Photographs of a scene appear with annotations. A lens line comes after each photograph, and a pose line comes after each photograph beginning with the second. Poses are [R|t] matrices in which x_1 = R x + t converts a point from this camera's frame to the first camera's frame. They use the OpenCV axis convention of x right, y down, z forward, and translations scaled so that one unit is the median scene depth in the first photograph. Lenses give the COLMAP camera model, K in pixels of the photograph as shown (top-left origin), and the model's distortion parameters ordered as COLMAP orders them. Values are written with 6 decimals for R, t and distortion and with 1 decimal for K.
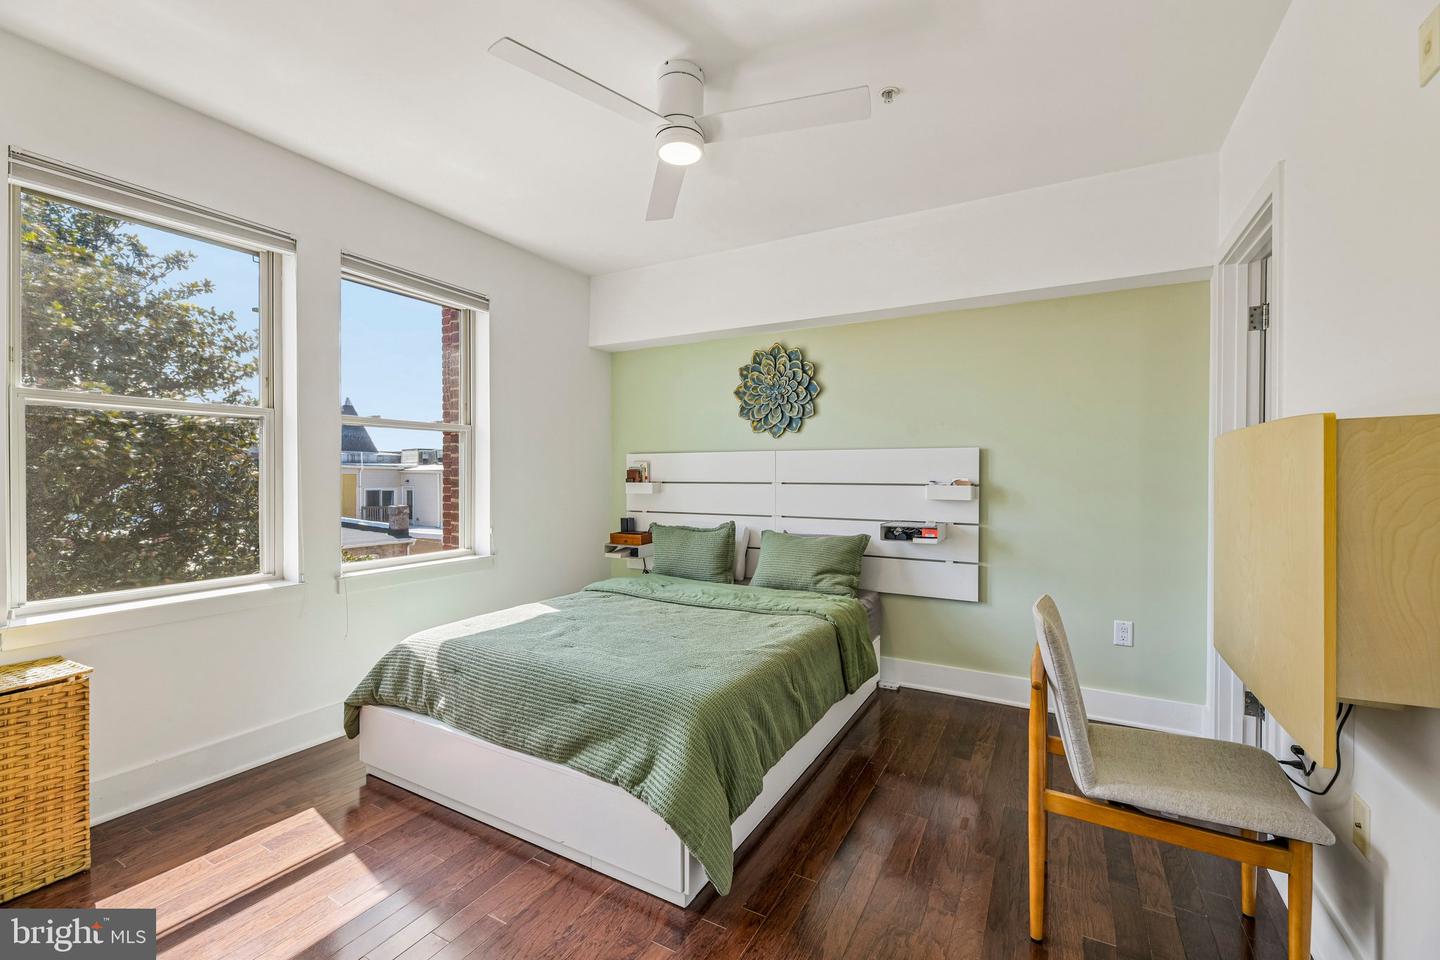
lens RADIAL K [[600.7, 0, 716.9], [0, 600.7, 475.5], [0, 0, 1]] dist [0.001486, 0.000204]
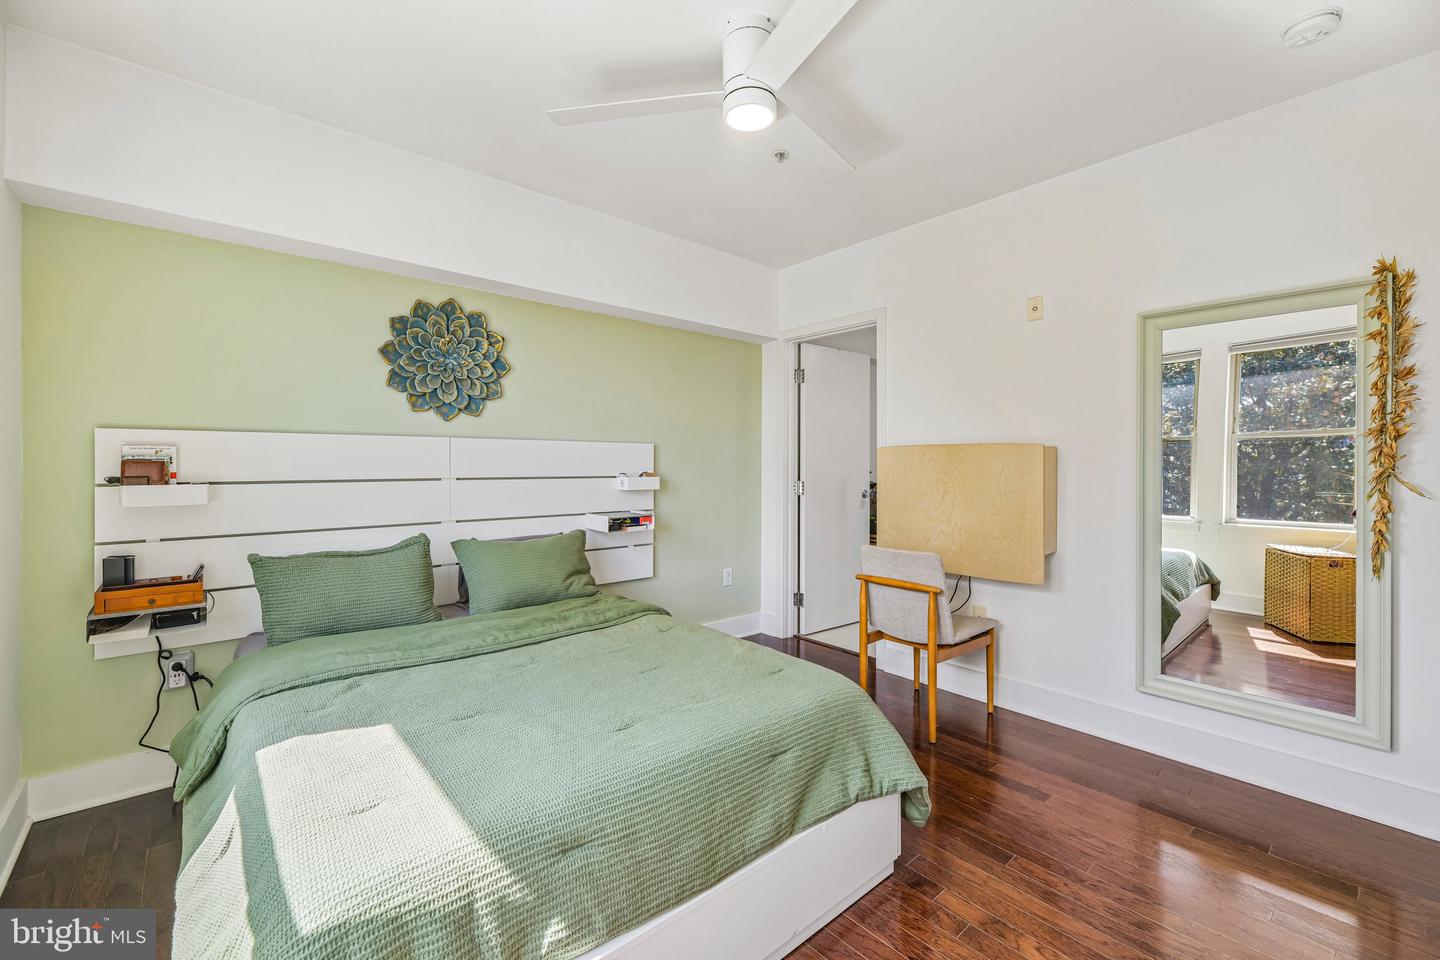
lens RADIAL K [[600.7, 0, 716.9], [0, 600.7, 475.5], [0, 0, 1]] dist [0.001486, 0.000204]
pose [[0.334766, -0.019932, 0.942090, -0.524414], [0.002758, 0.999793, 0.020173, -0.006717], [-0.942297, -0.004155, 0.334752, 0.421032]]
